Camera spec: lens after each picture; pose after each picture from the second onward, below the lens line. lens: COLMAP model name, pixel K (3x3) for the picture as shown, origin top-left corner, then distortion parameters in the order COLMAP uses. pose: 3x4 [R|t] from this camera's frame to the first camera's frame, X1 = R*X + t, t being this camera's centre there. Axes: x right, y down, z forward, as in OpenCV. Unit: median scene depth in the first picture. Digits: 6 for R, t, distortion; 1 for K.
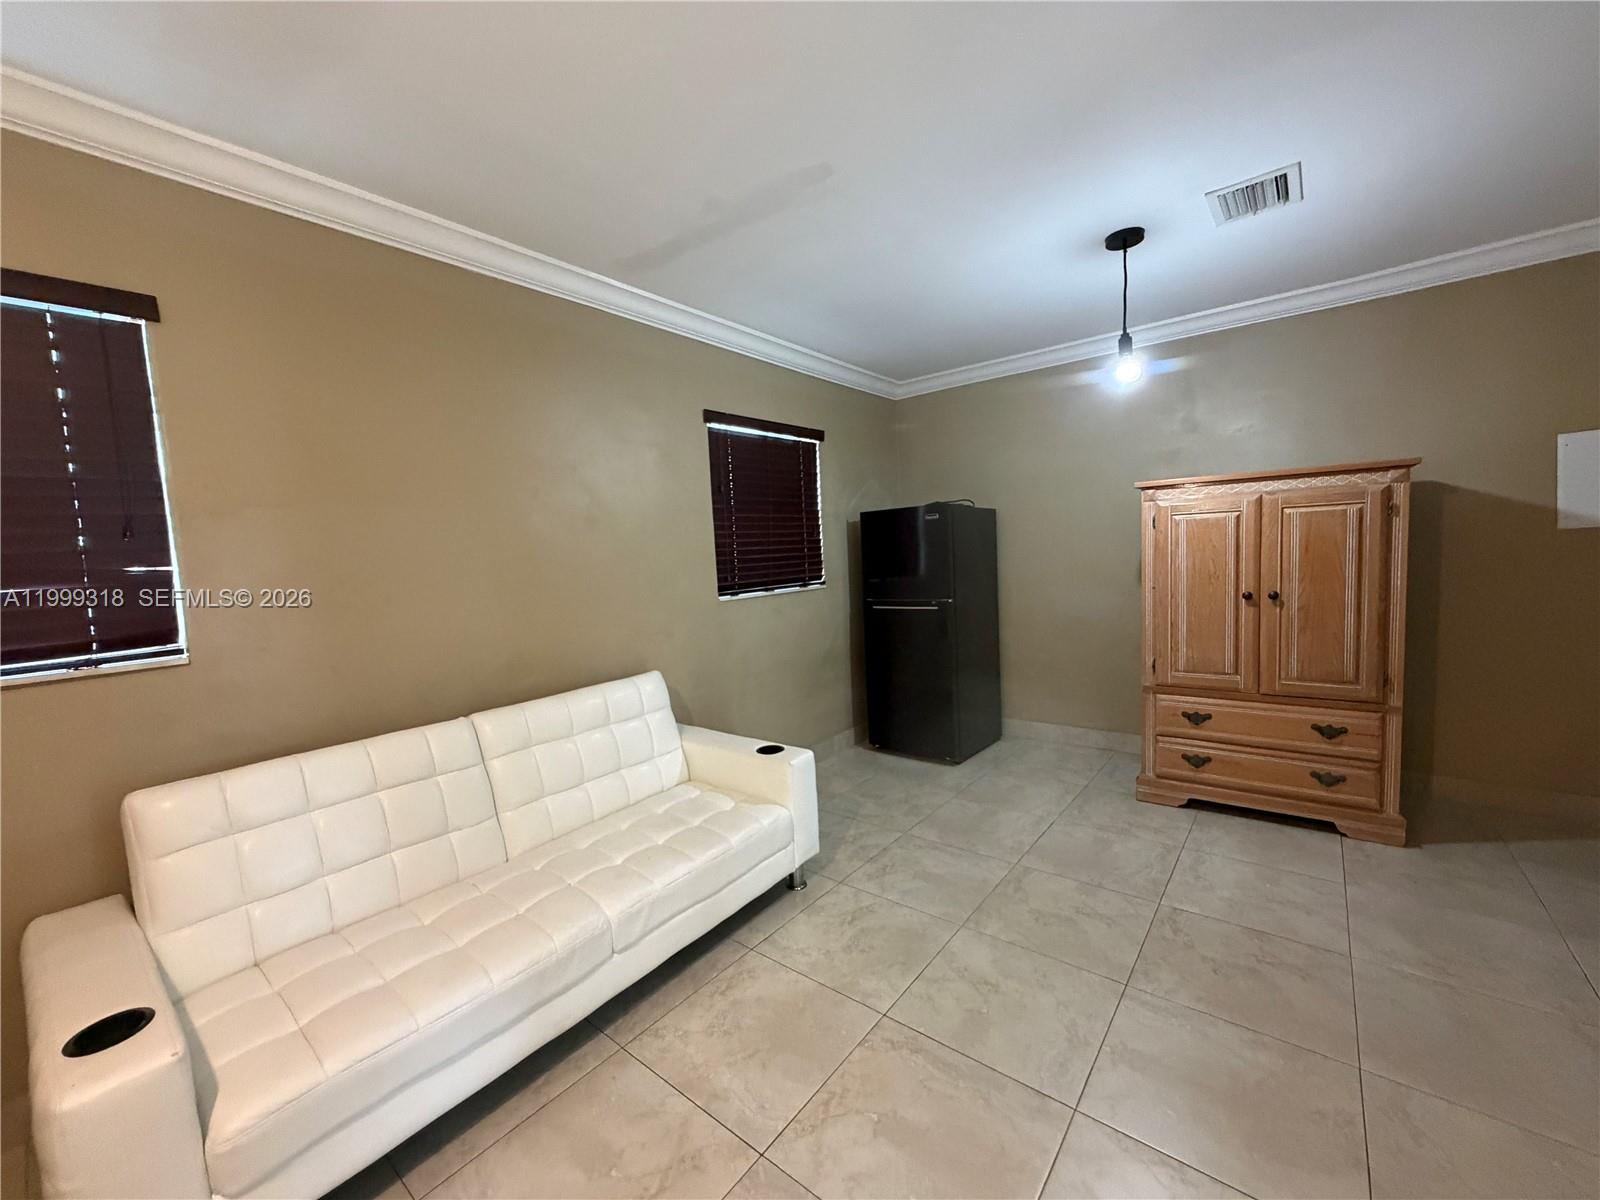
lens RADIAL K [[635.8, 0, 800.0], [0, 635.8, 600.0], [0, 0, 1]] dist [0.000247, -0.000012]
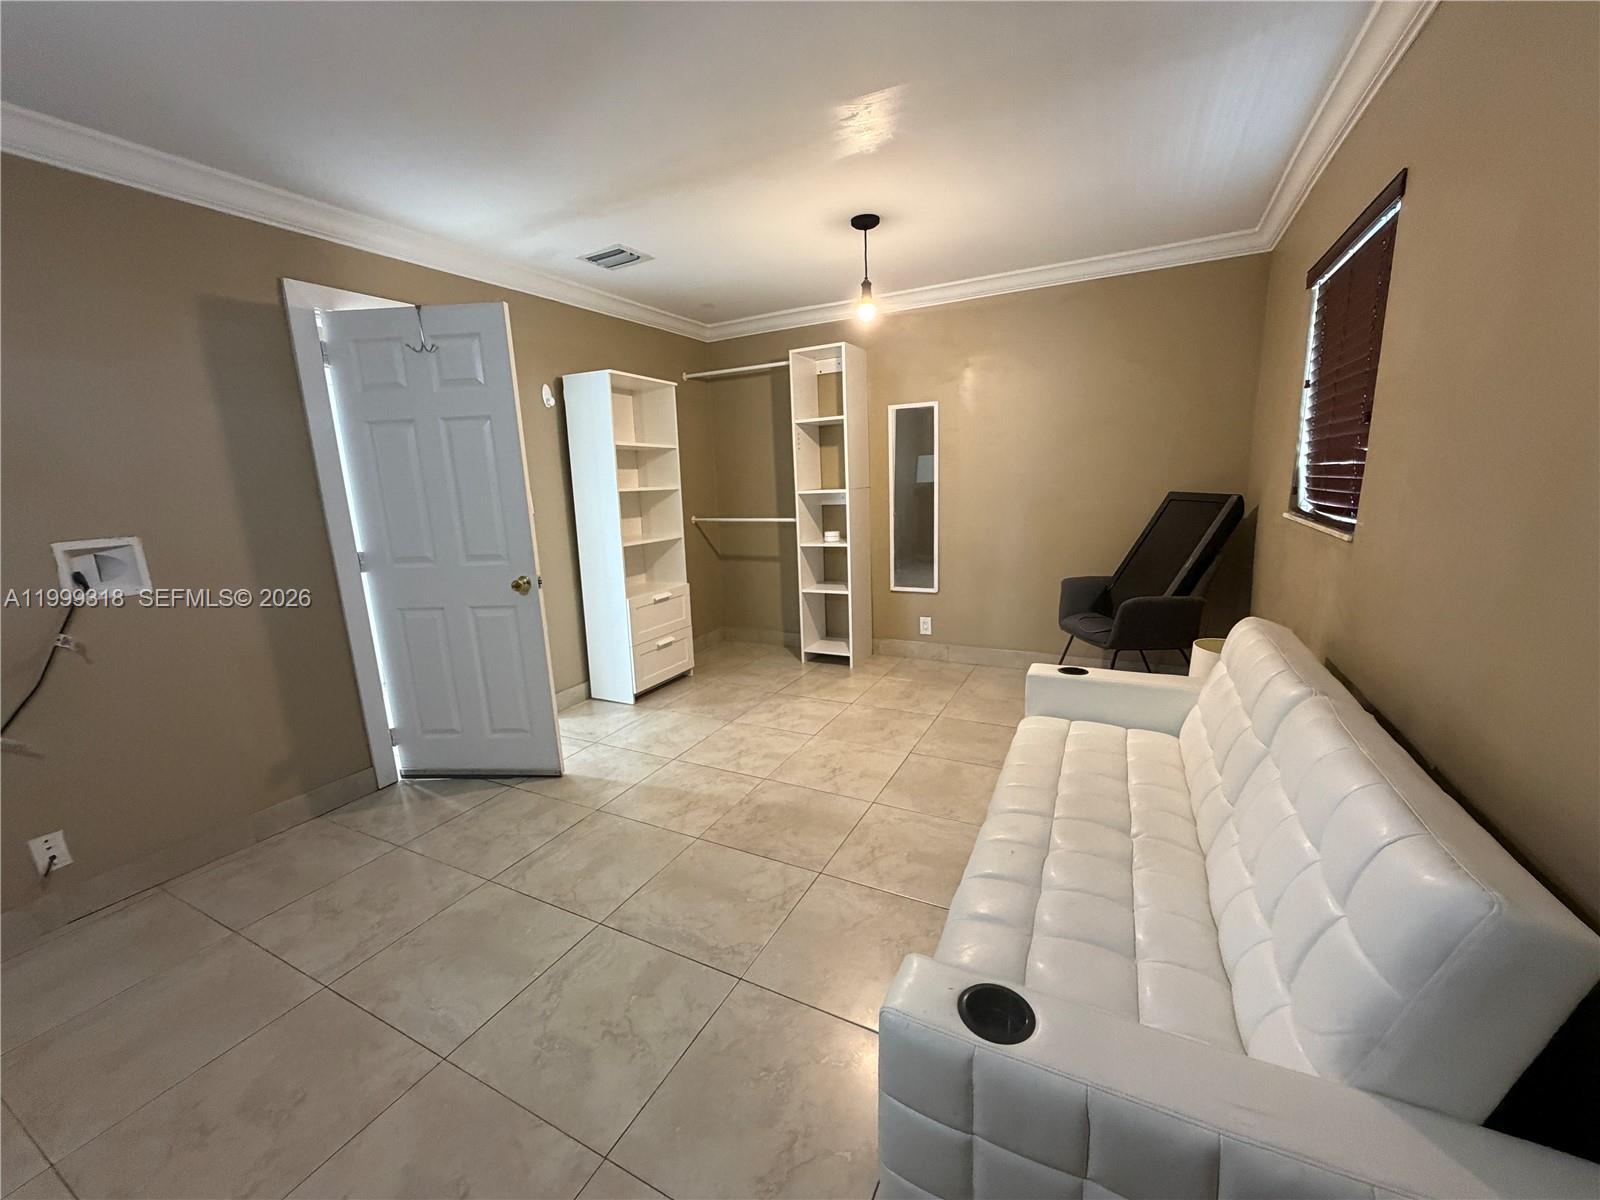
lens RADIAL K [[635.8, 0, 800.0], [0, 635.8, 600.0], [0, 0, 1]] dist [0.000247, -0.000012]
pose [[-0.974521, 0.125649, -0.185797, 0.167509], [0.070511, 0.957984, 0.278019, -0.172546], [0.212923, 0.257835, -0.942436, 1.962792]]
